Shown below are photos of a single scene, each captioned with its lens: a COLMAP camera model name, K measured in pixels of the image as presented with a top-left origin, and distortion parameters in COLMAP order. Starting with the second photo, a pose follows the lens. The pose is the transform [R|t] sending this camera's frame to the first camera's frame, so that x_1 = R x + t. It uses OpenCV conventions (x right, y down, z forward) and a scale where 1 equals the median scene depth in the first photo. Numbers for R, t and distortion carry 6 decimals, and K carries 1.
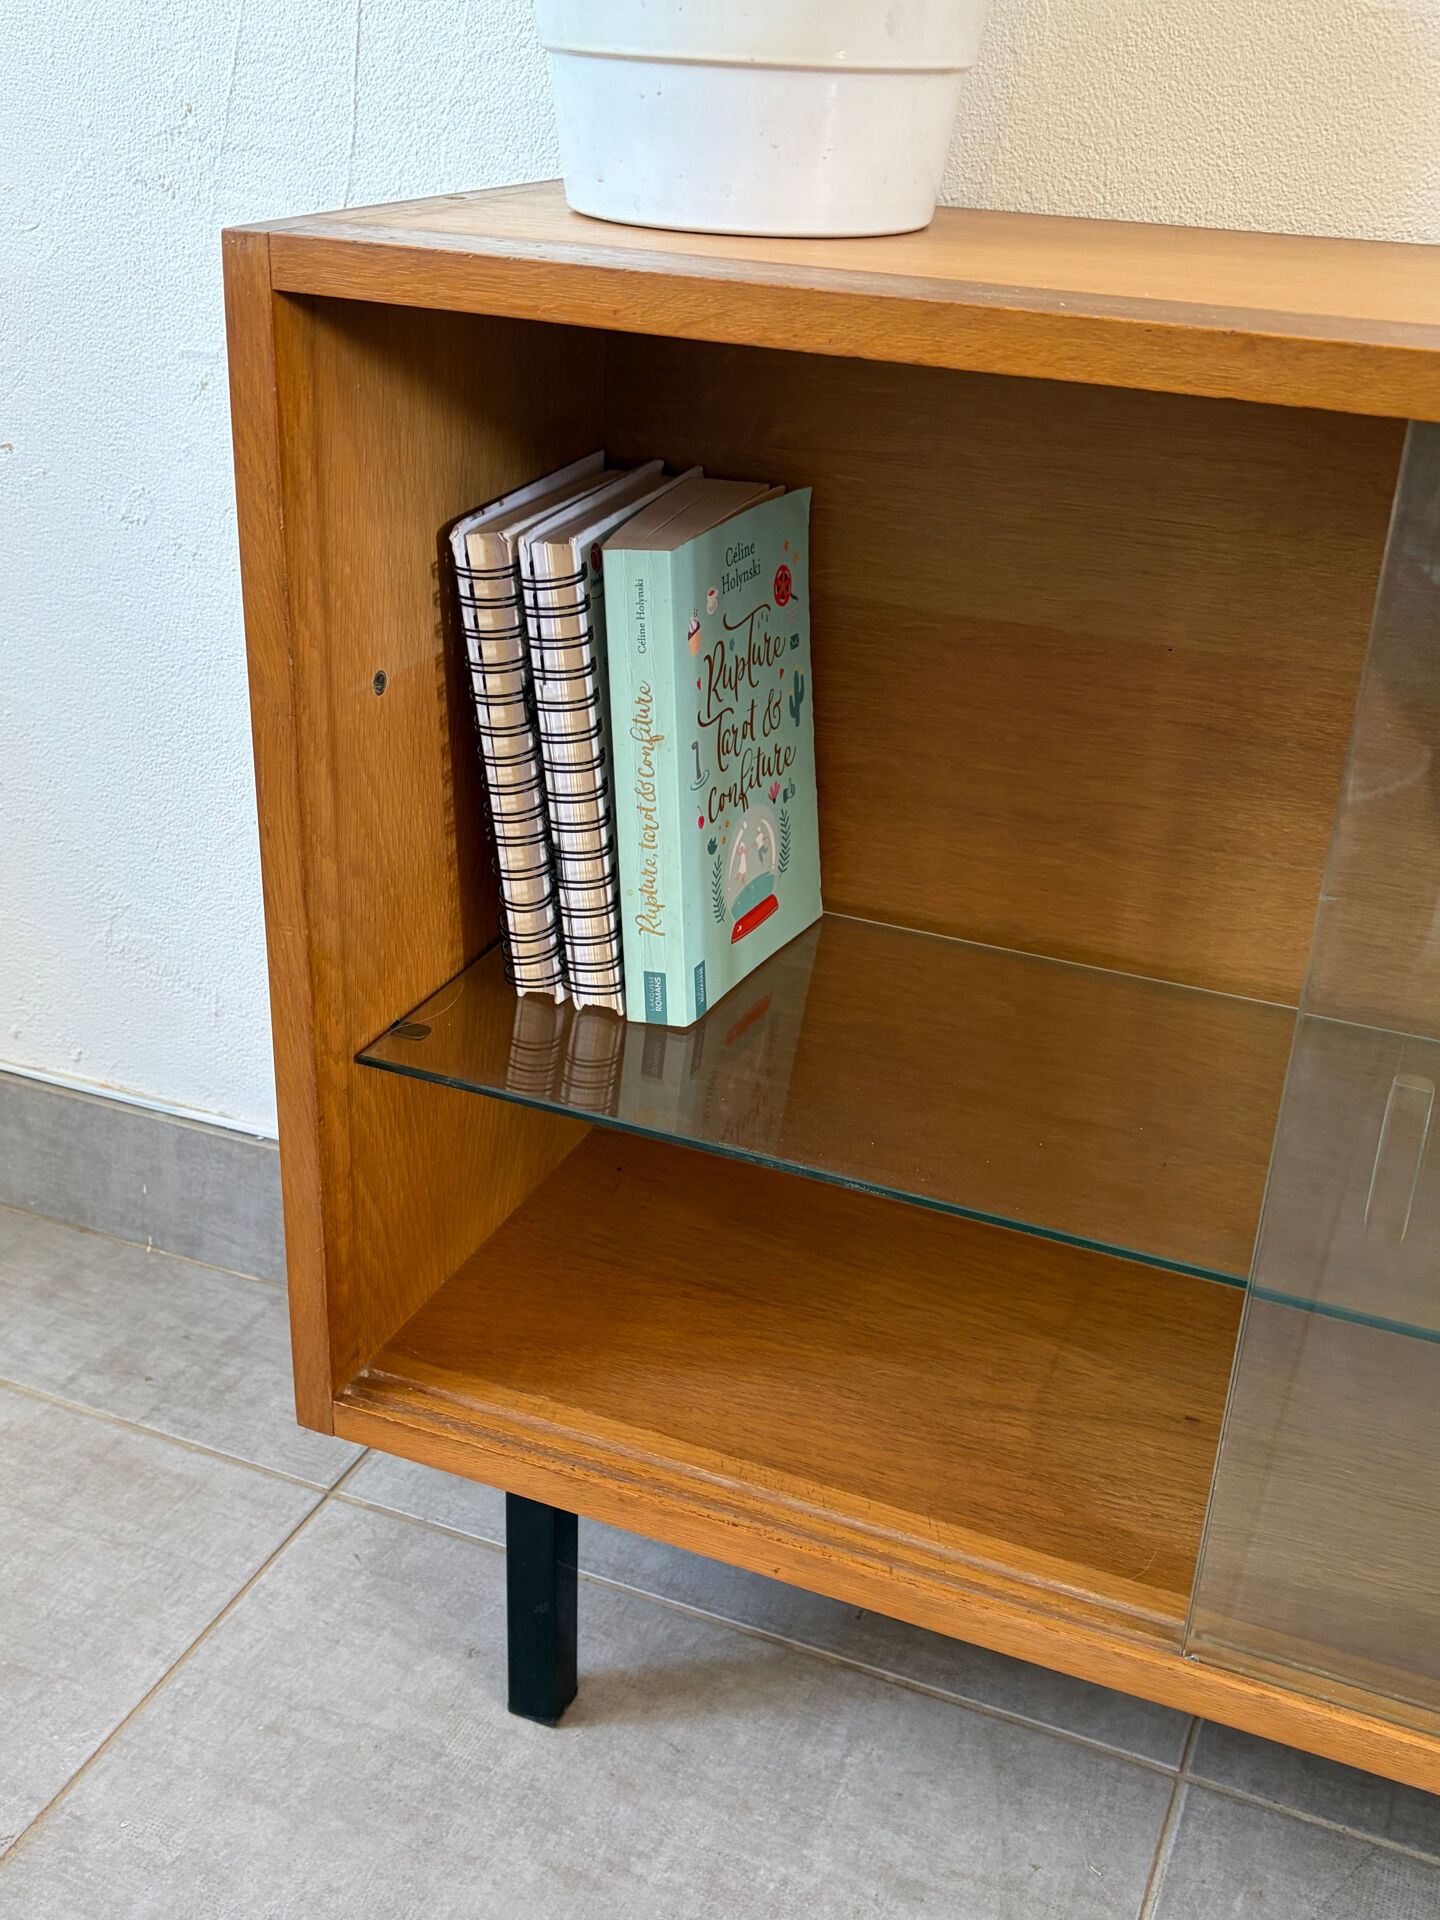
lens RADIAL K [[1988.4, 0, 728.6], [0, 1988.4, 974.5], [0, 0, 1]] dist [0.035618, 0.000000]
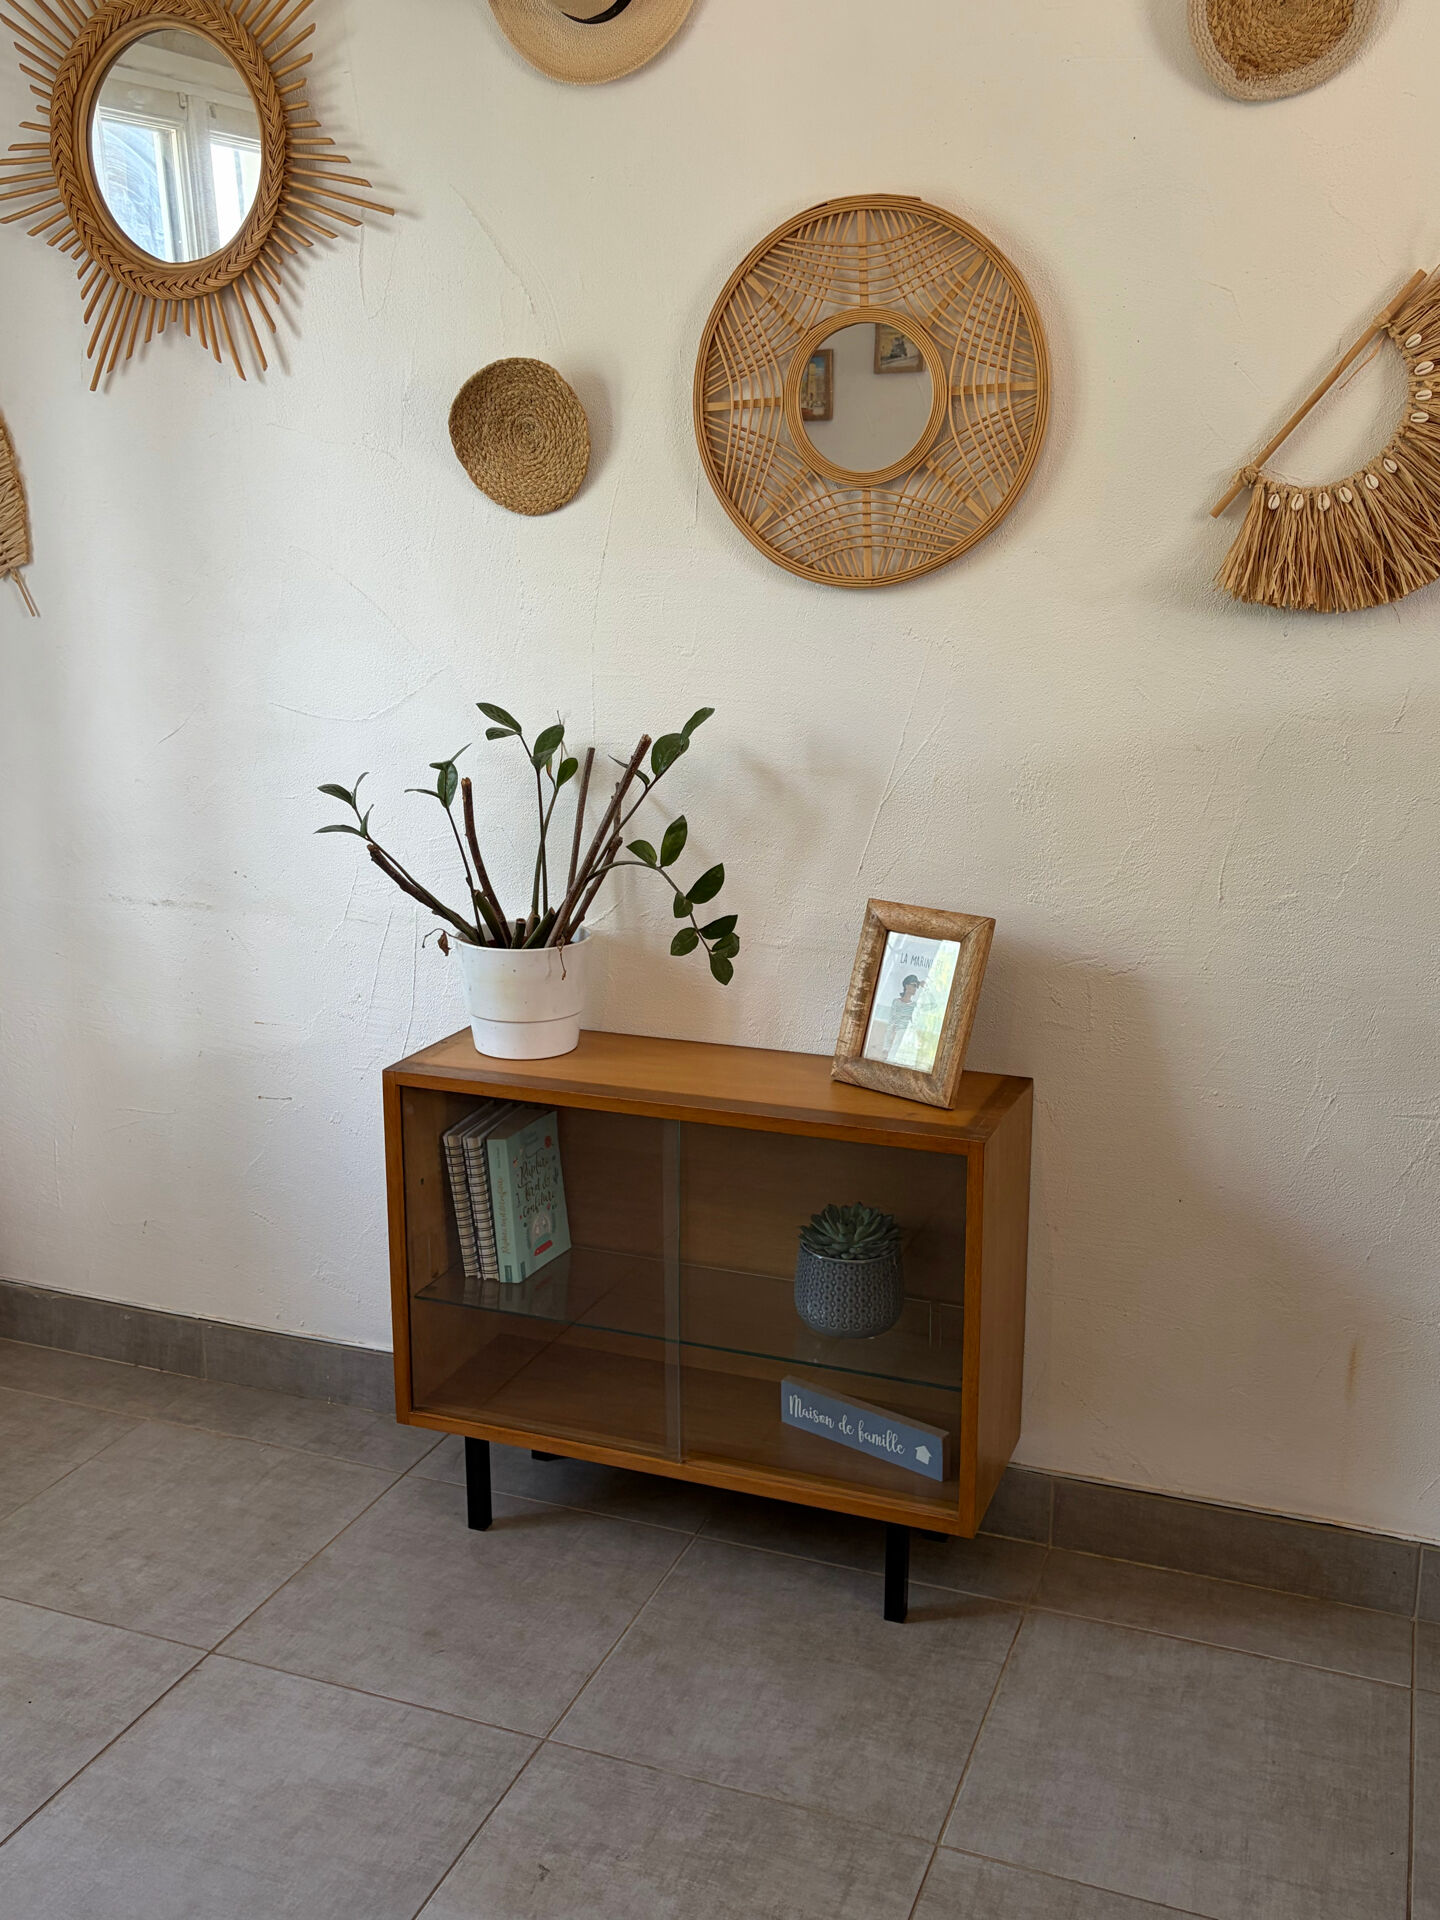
lens RADIAL K [[1765.6, 0, 722.3], [0, 1765.6, 952.5], [0, 0, 1]] dist [0.035690, 0.000000]
pose [[0.998879, -0.046468, 0.008977, 0.289695], [0.047295, 0.973081, -0.225558, 0.158646], [0.001746, 0.225730, 0.974188, -1.796941]]
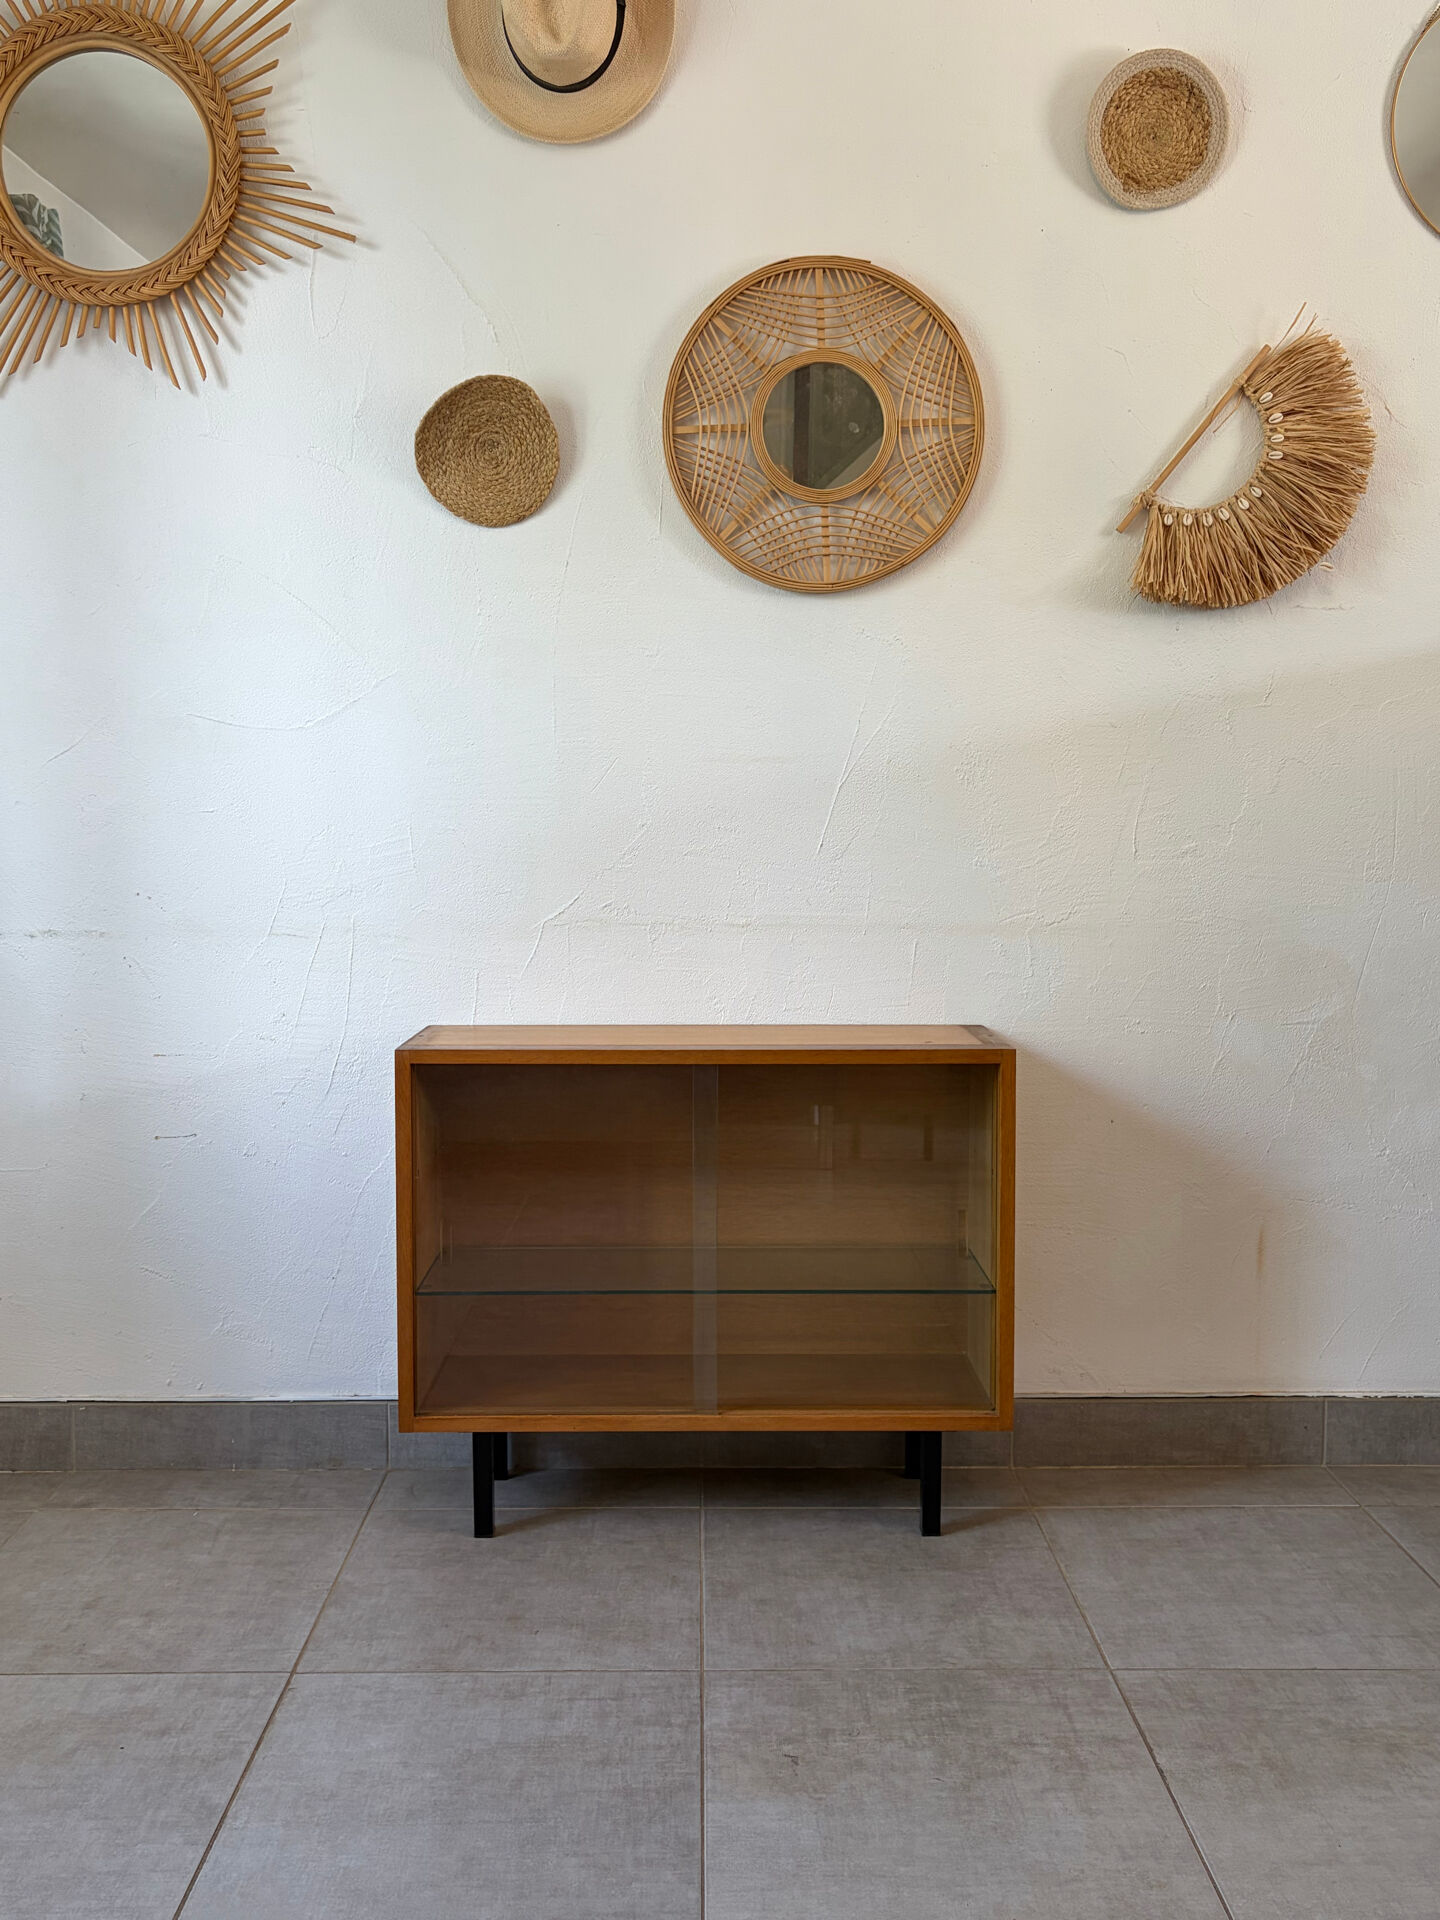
lens RADIAL K [[1697.7, 0, 713.0], [0, 1697.7, 961.1], [0, 0, 1]] dist [0.029877, 0.009264]
pose [[0.921593, -0.072576, 0.381313, -0.685662], [0.205360, 0.924783, -0.320318, 0.474823], [-0.329385, 0.373509, 0.867178, -1.556355]]
